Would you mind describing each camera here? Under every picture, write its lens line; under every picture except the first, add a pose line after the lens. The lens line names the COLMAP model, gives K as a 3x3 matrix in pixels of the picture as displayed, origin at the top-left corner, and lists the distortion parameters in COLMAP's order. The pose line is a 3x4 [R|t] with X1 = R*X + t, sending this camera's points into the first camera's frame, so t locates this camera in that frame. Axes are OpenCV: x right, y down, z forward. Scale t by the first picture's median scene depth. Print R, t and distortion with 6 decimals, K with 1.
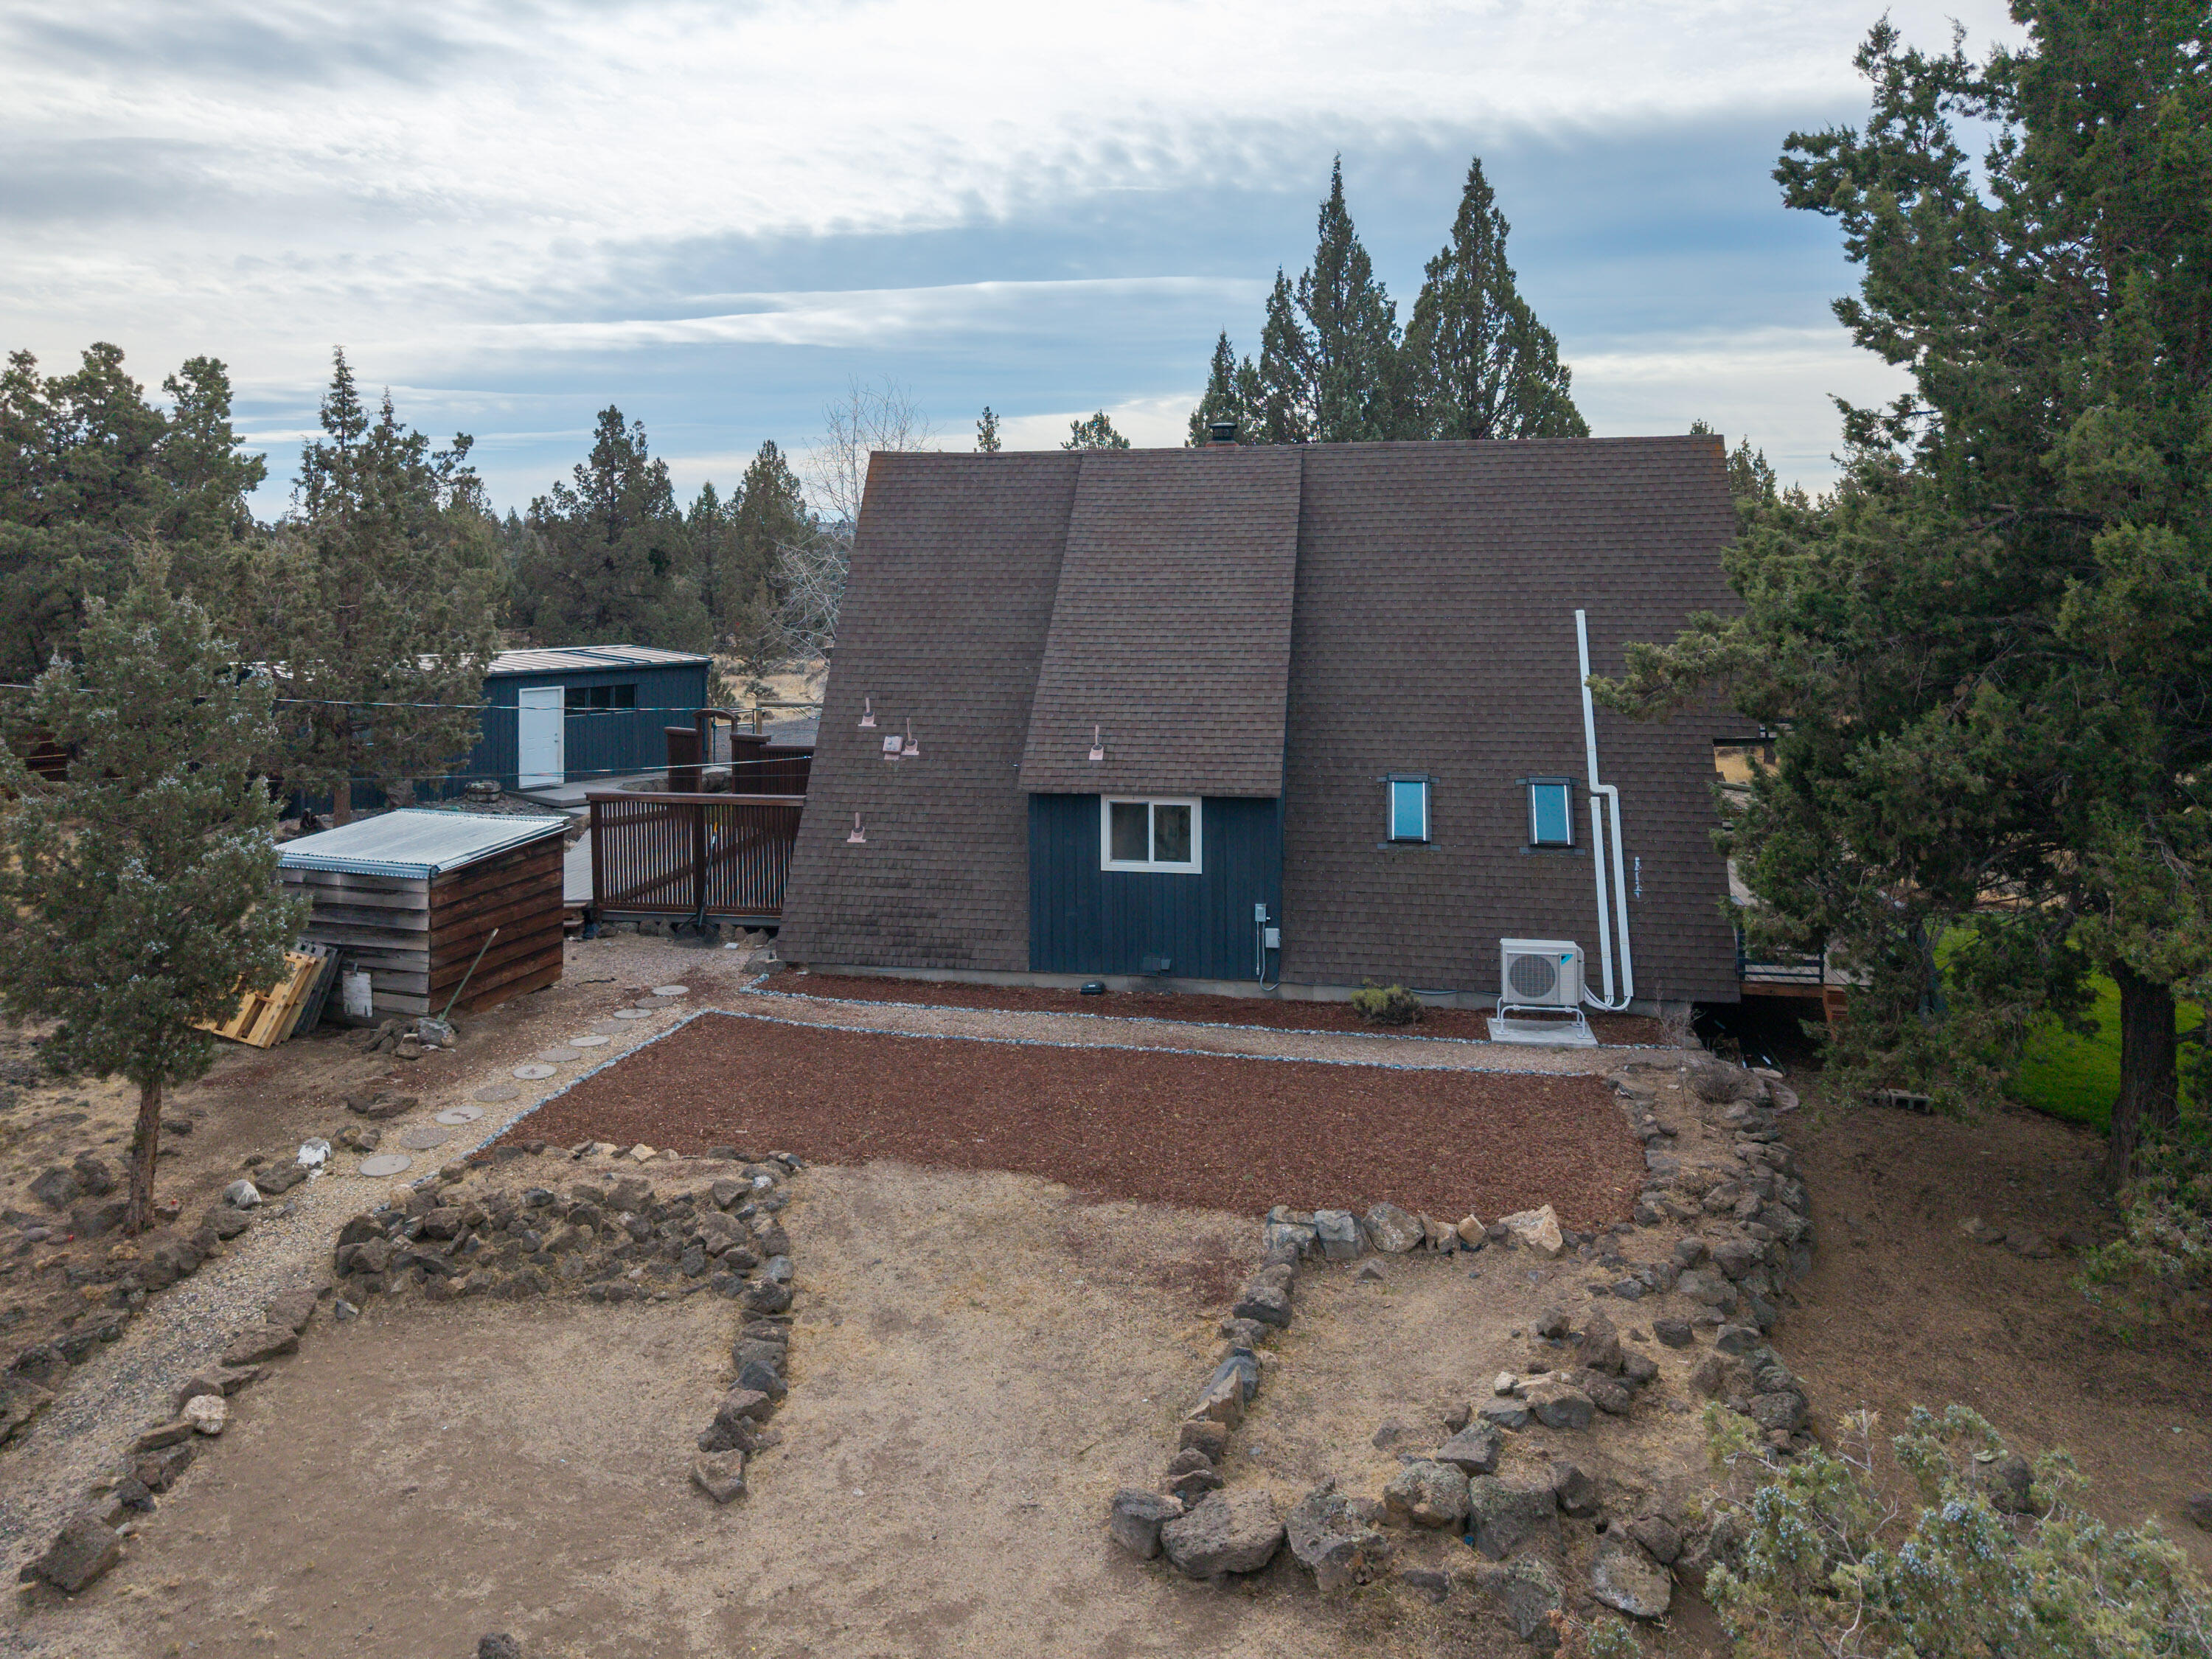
lens RADIAL K [[1620.1, 0, 1113.9], [0, 1620.1, 706.0], [0, 0, 1]] dist [0.087900, -0.002372]
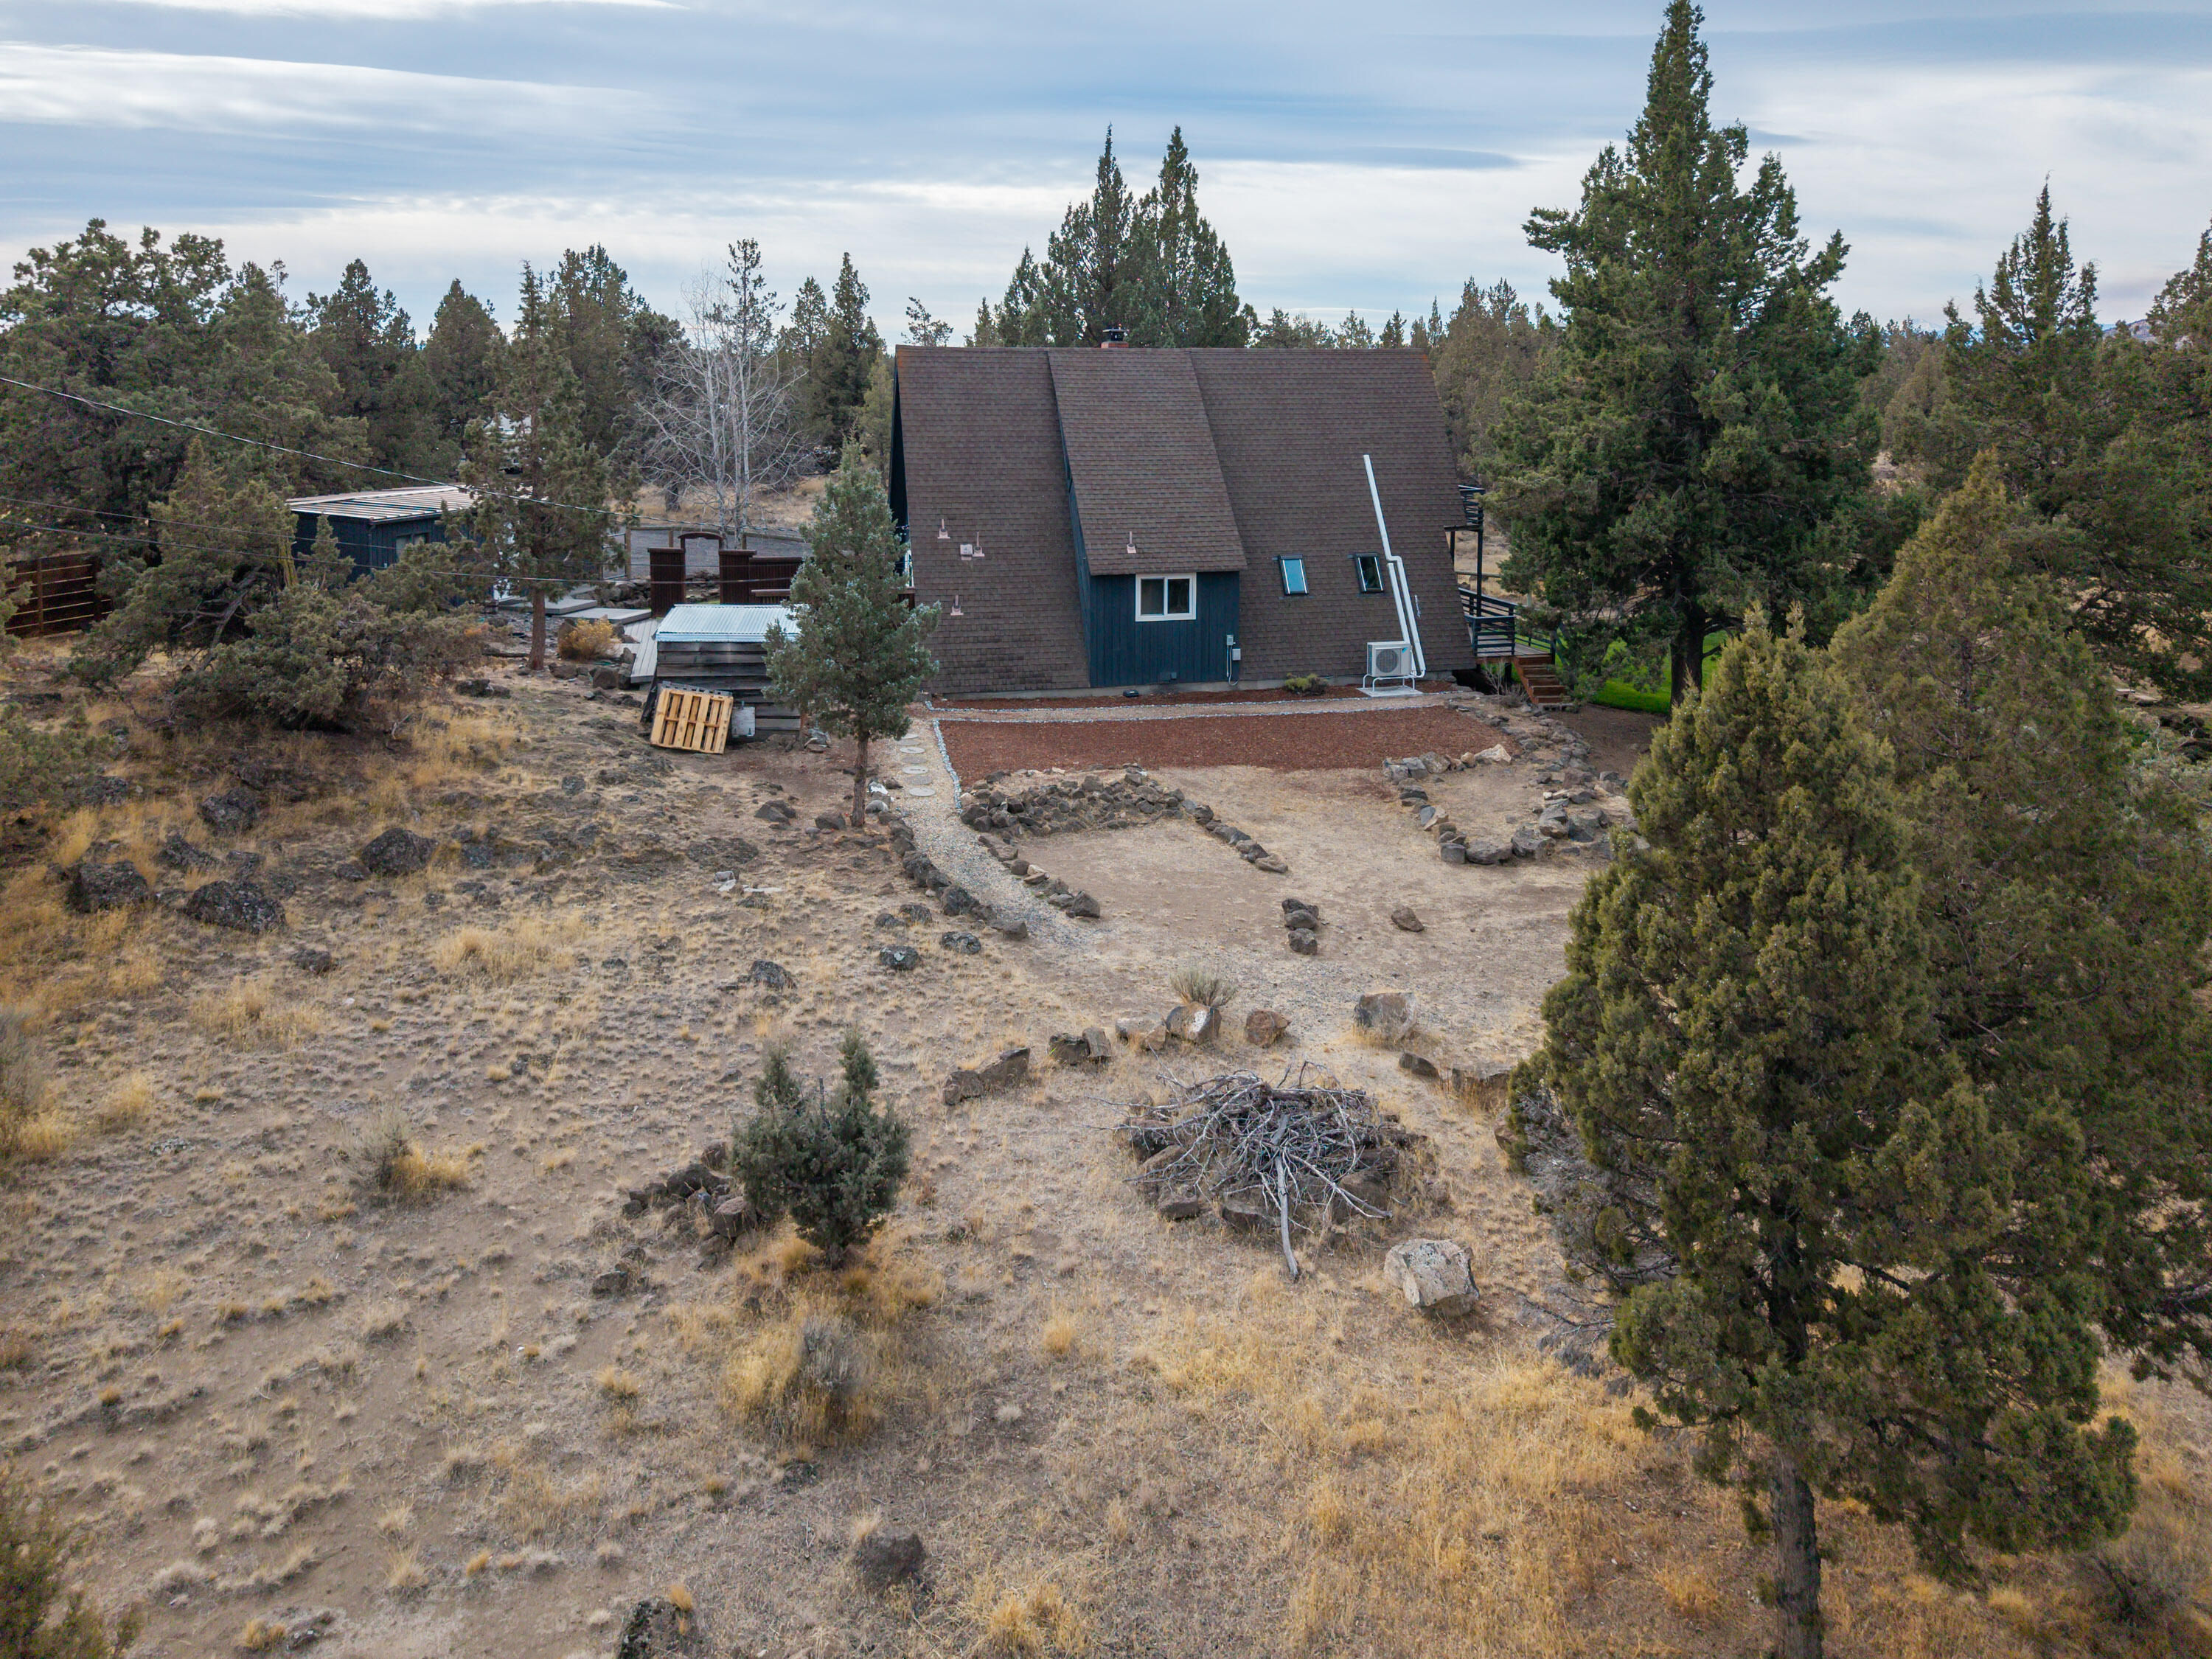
lens RADIAL K [[1620.1, 0, 1113.9], [0, 1620.1, 706.0], [0, 0, 1]] dist [0.087900, -0.002372]
pose [[0.901896, -0.076406, 0.425141, -0.736286], [0.028639, 0.992643, 0.117643, -0.006125], [-0.431002, -0.093927, 0.897449, -0.463185]]
